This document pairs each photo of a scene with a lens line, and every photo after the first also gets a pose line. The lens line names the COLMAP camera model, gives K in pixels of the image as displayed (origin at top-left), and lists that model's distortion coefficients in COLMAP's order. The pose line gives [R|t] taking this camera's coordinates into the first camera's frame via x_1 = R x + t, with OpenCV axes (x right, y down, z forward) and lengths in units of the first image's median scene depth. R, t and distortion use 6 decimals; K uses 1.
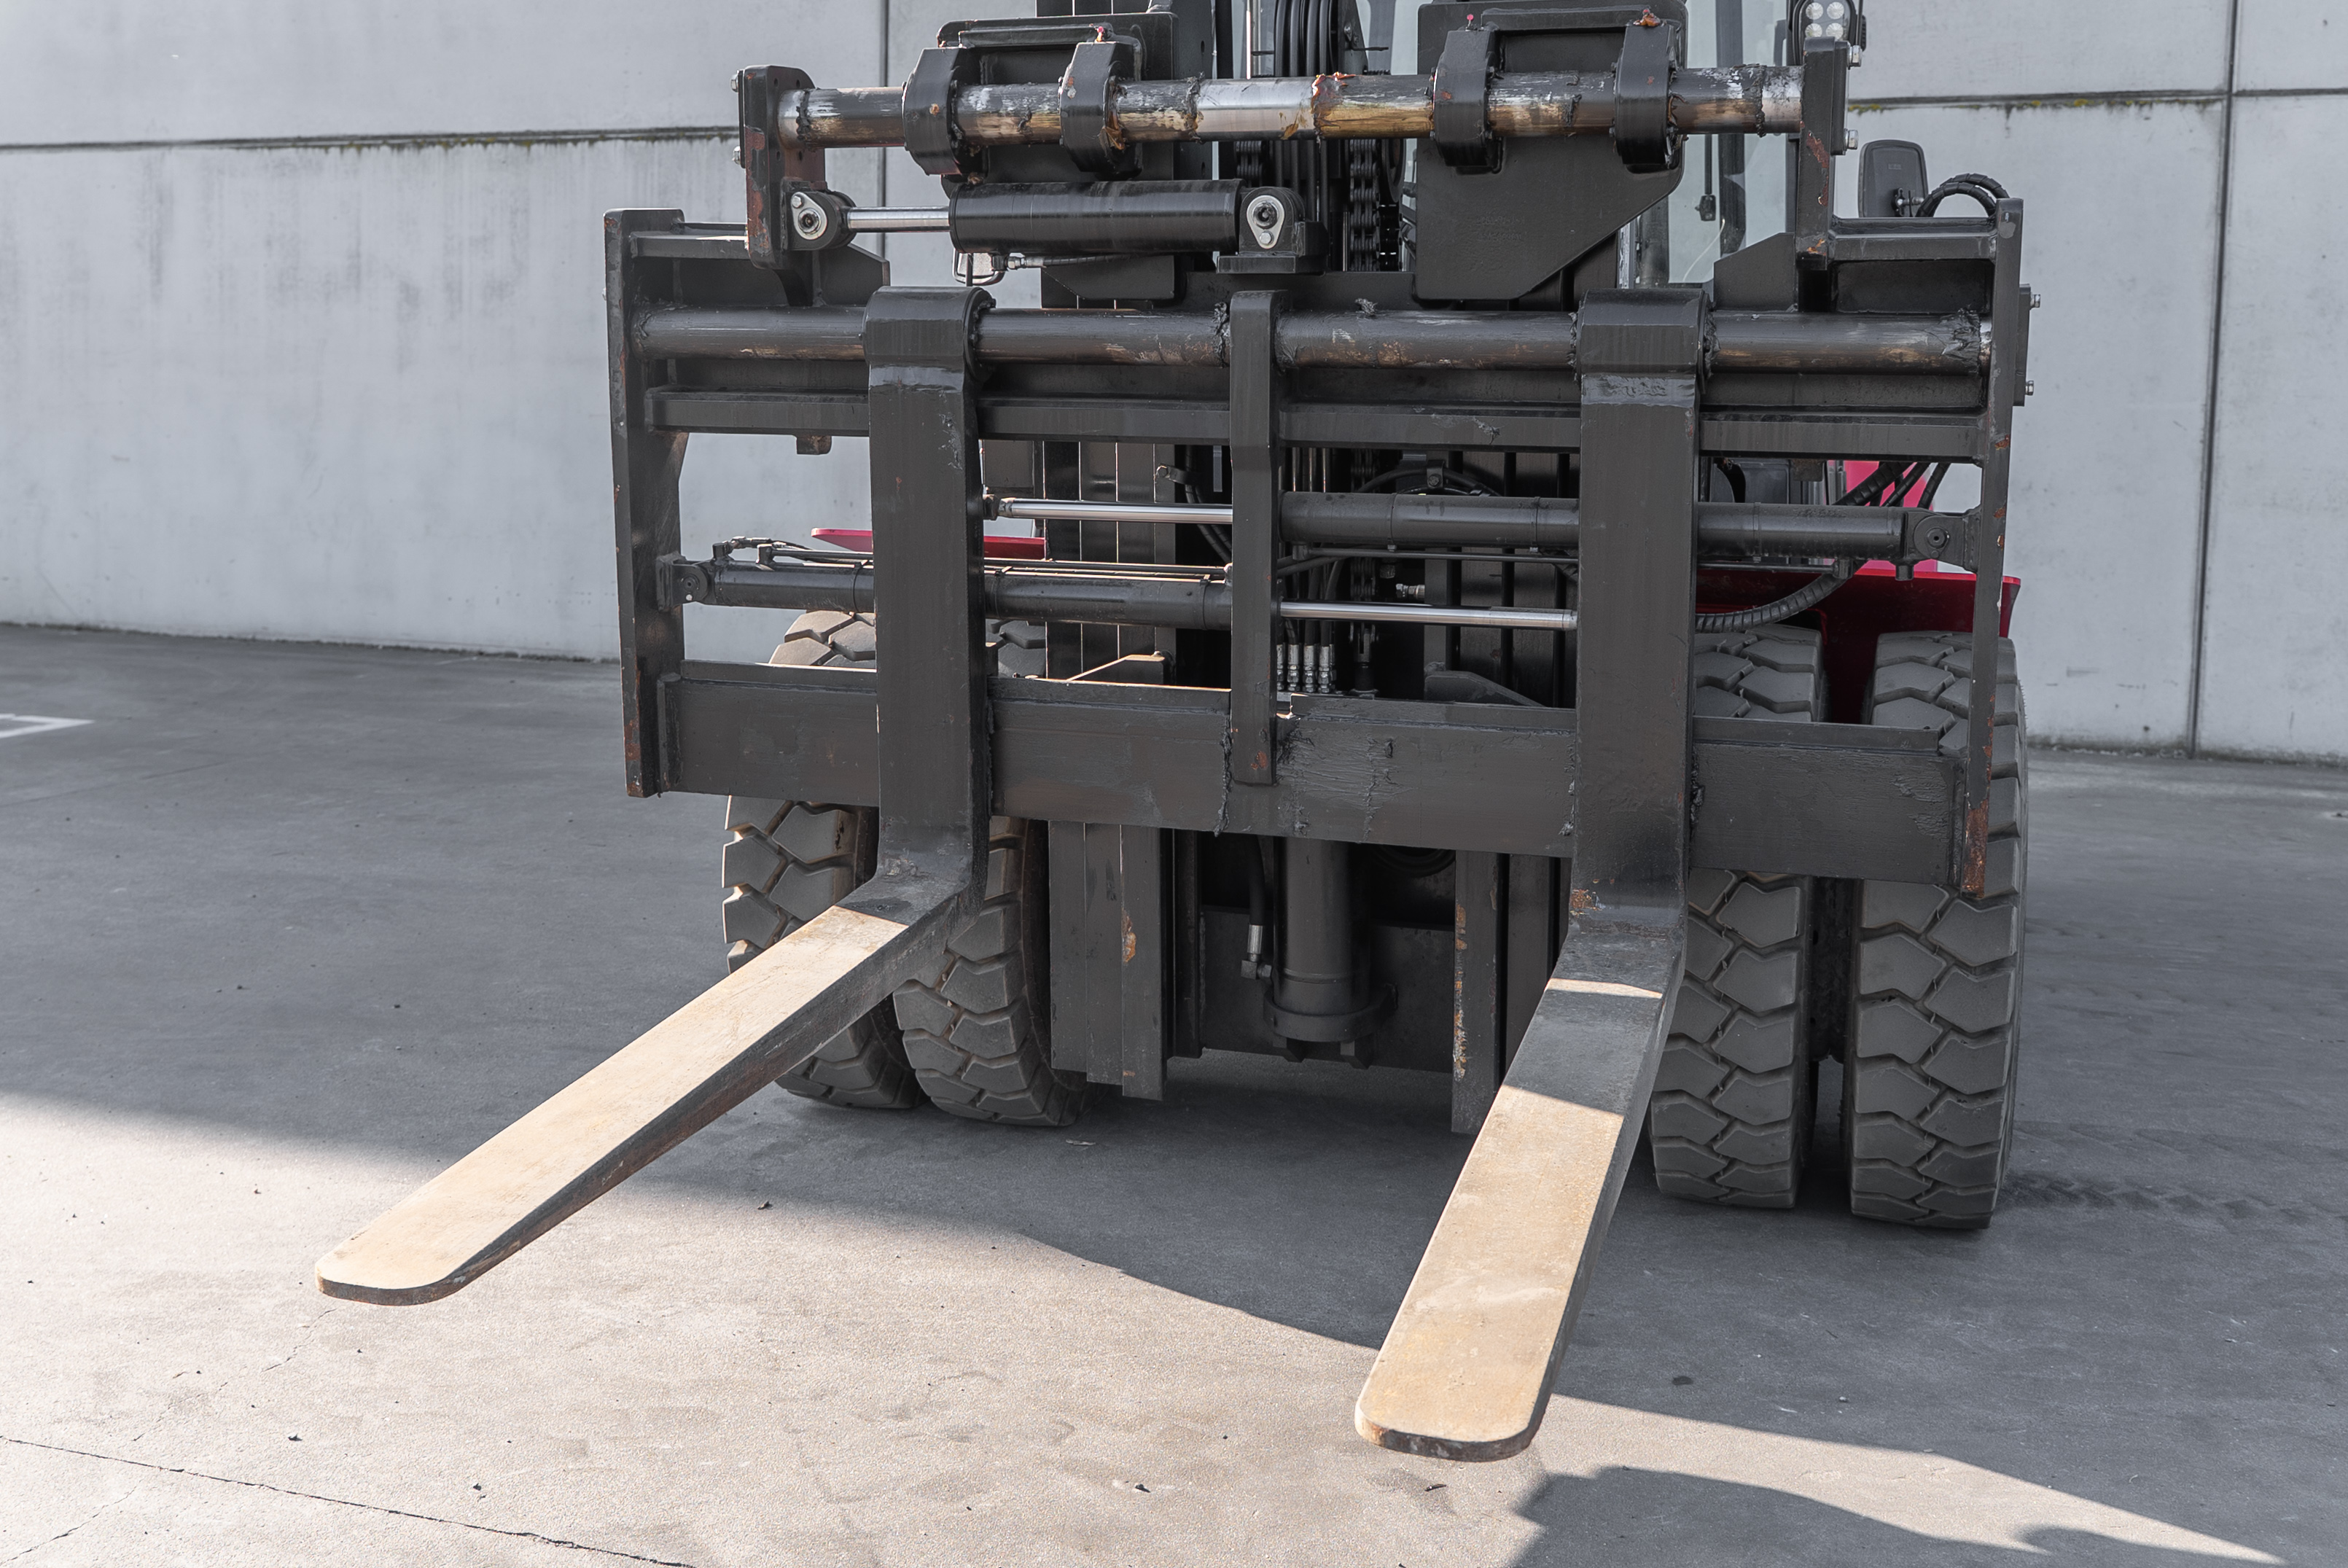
lens RADIAL K [[2508.0, 0, 1091.5], [0, 2508.0, 630.2], [0, 0, 1]] dist [0.007651, -0.006107]
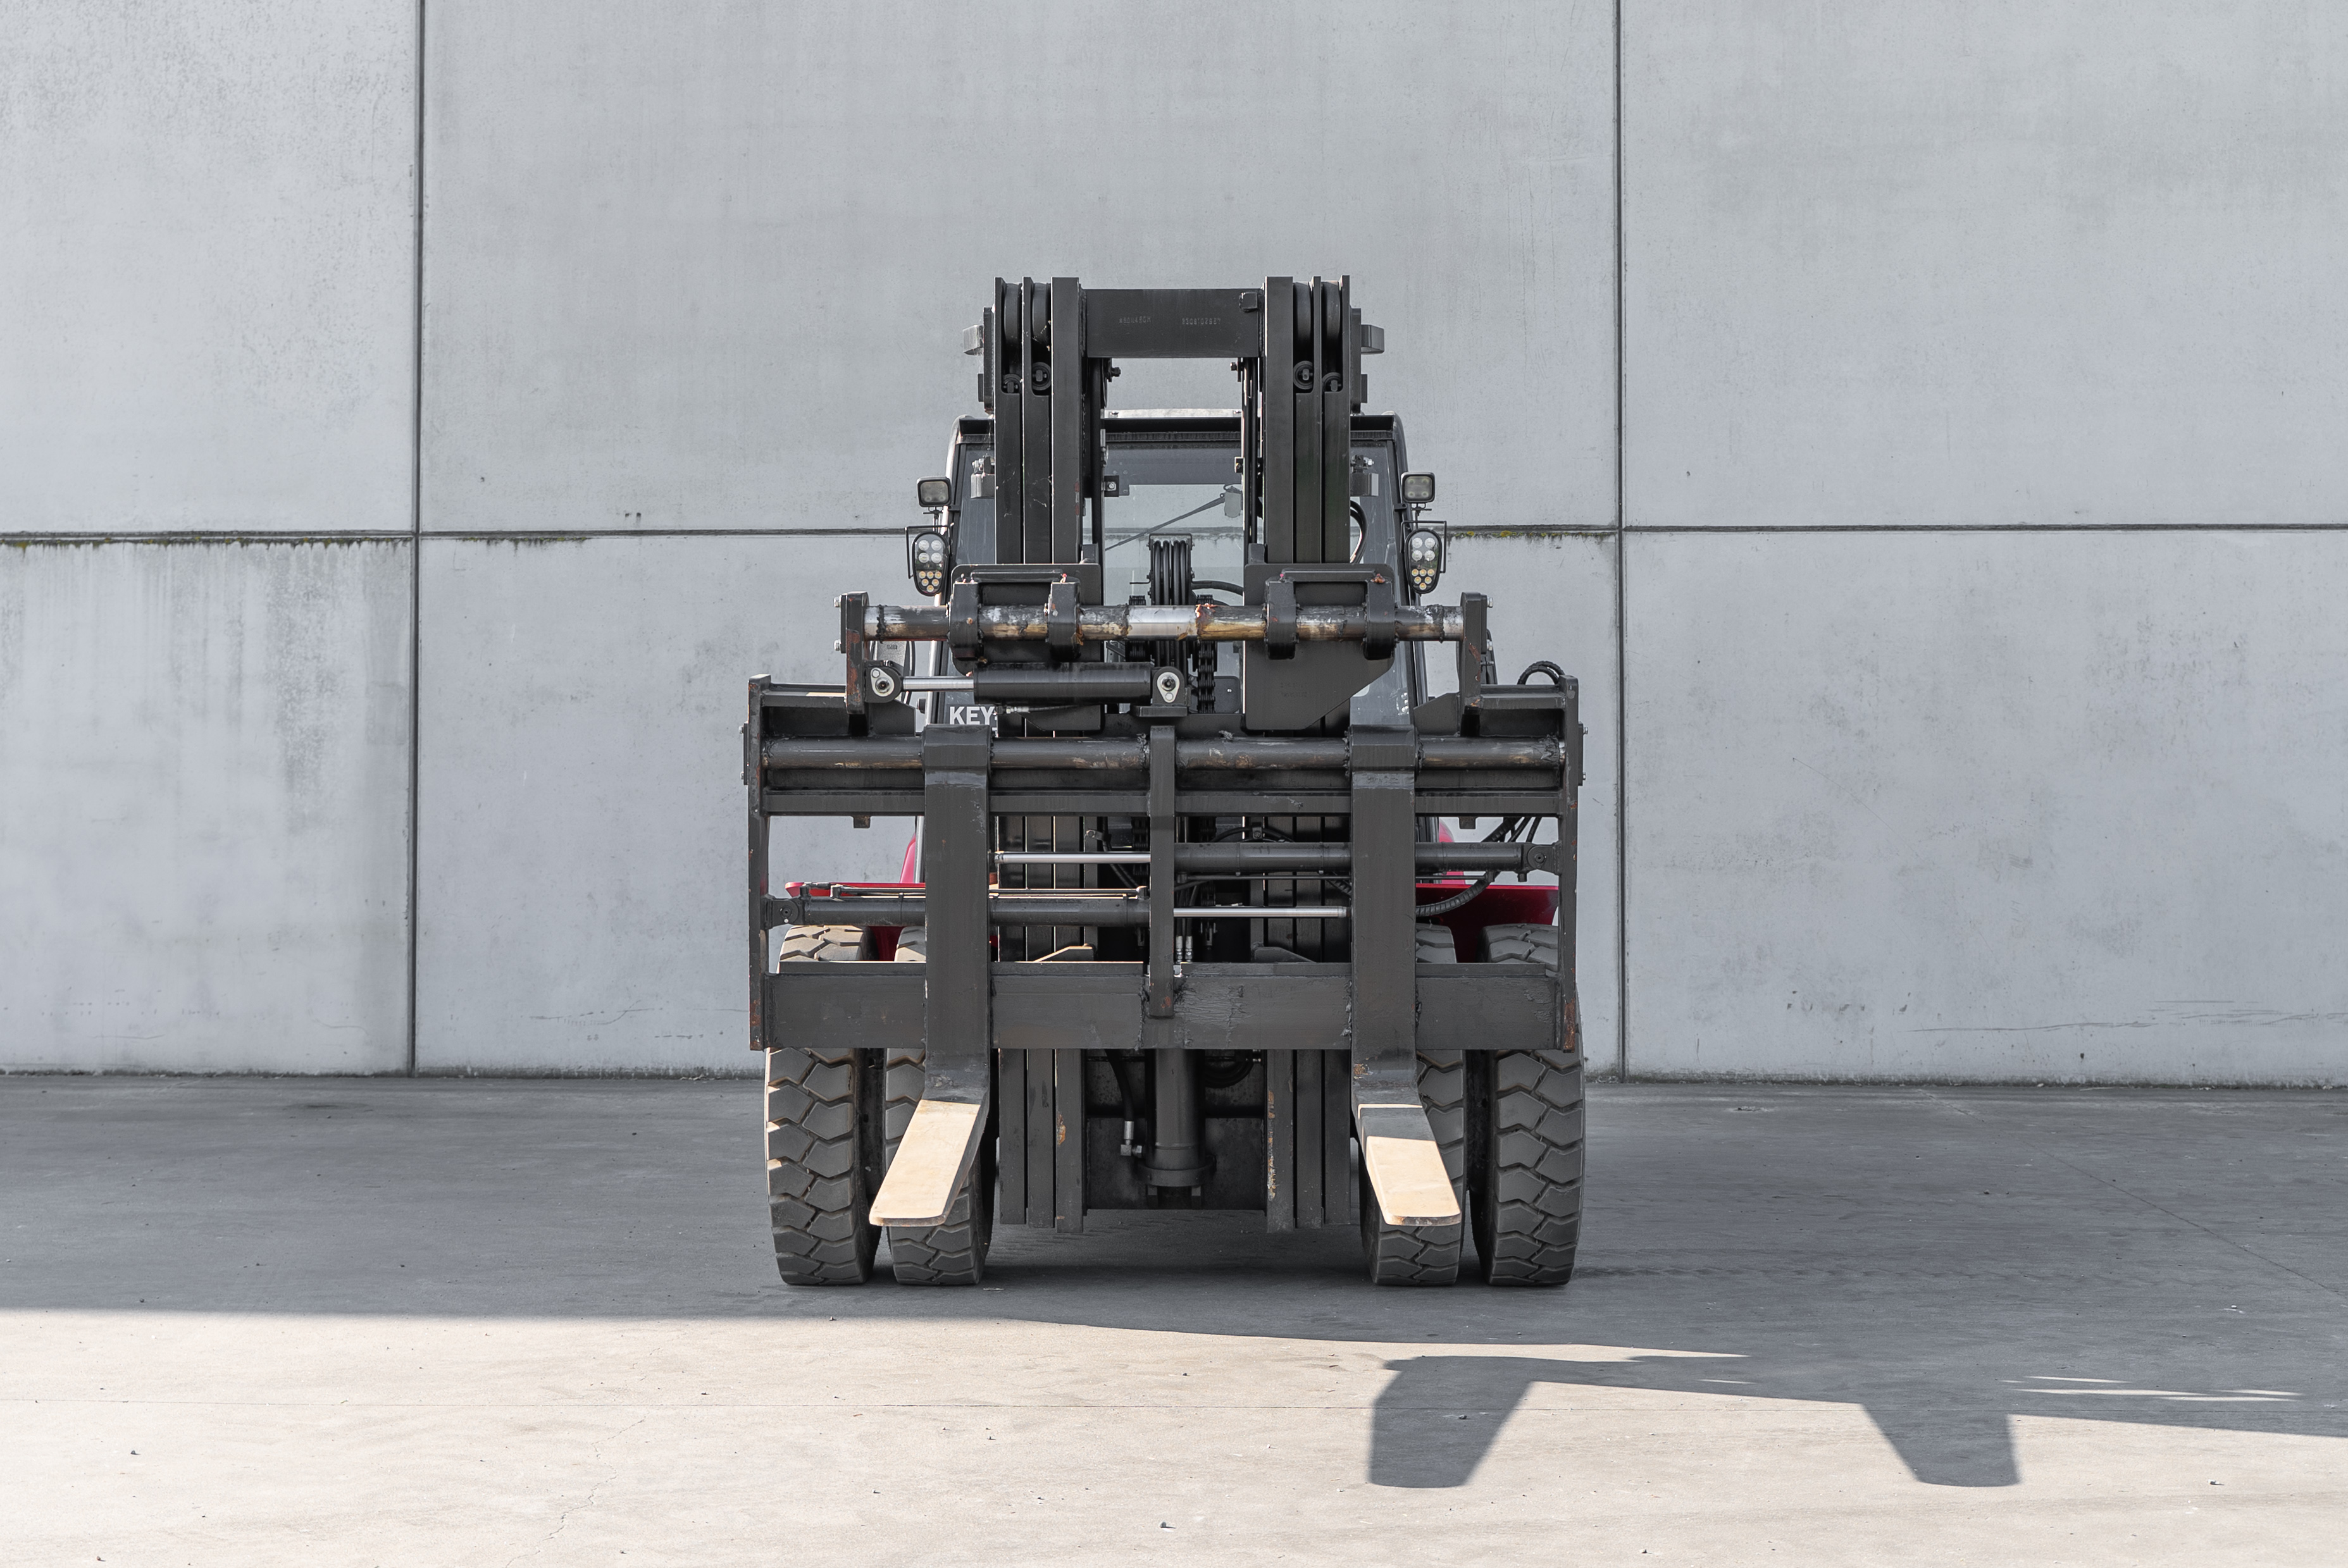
lens RADIAL K [[3342.8, 0, 1174.1], [0, 3342.8, 708.9], [0, 0, 1]] dist [-0.002863, -0.019538]
pose [[0.954040, -0.008598, 0.299555, -0.580130], [0.043405, 0.993012, -0.109738, 0.099691], [-0.296518, 0.117697, 0.947747, -1.117688]]
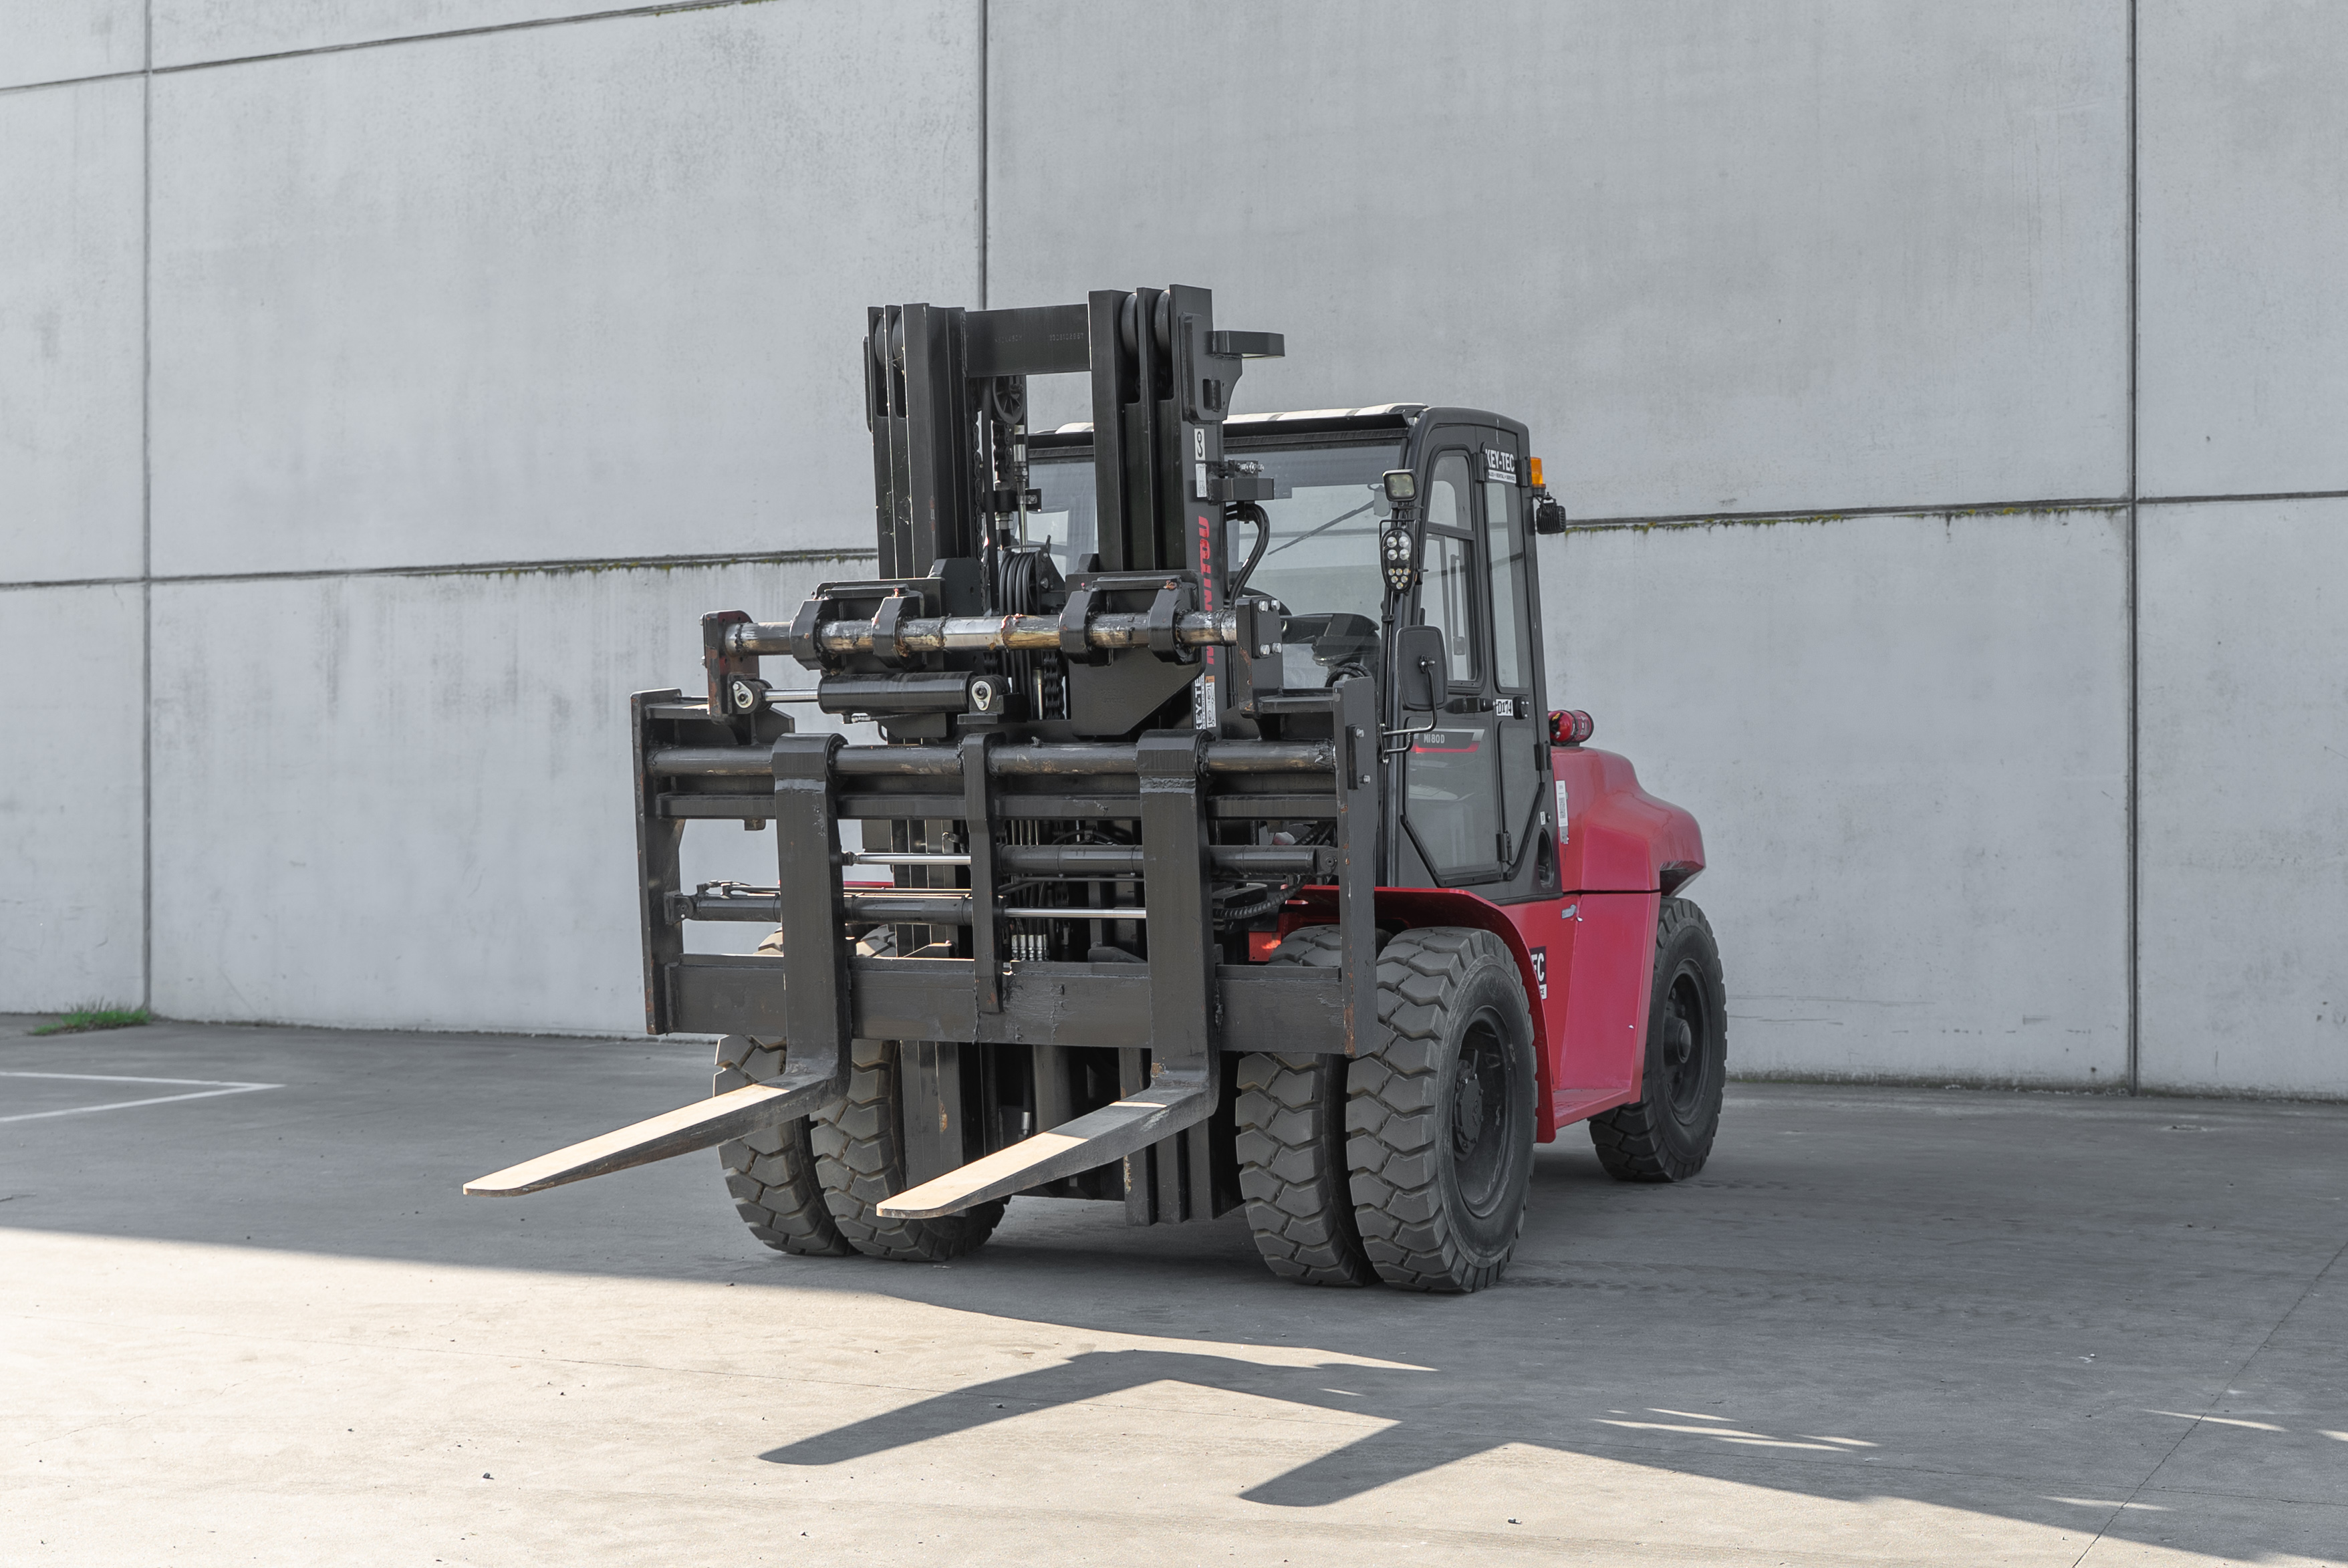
lens RADIAL K [[3365.4, 0, 1174.0], [0, 3365.4, 784.0], [0, 0, 1]] dist [-0.004523, 0.003617]
pose [[0.995195, -0.020473, -0.095750, 0.408643], [0.011478, 0.995547, -0.093562, 0.120376], [0.097240, 0.092013, 0.990999, -1.290415]]
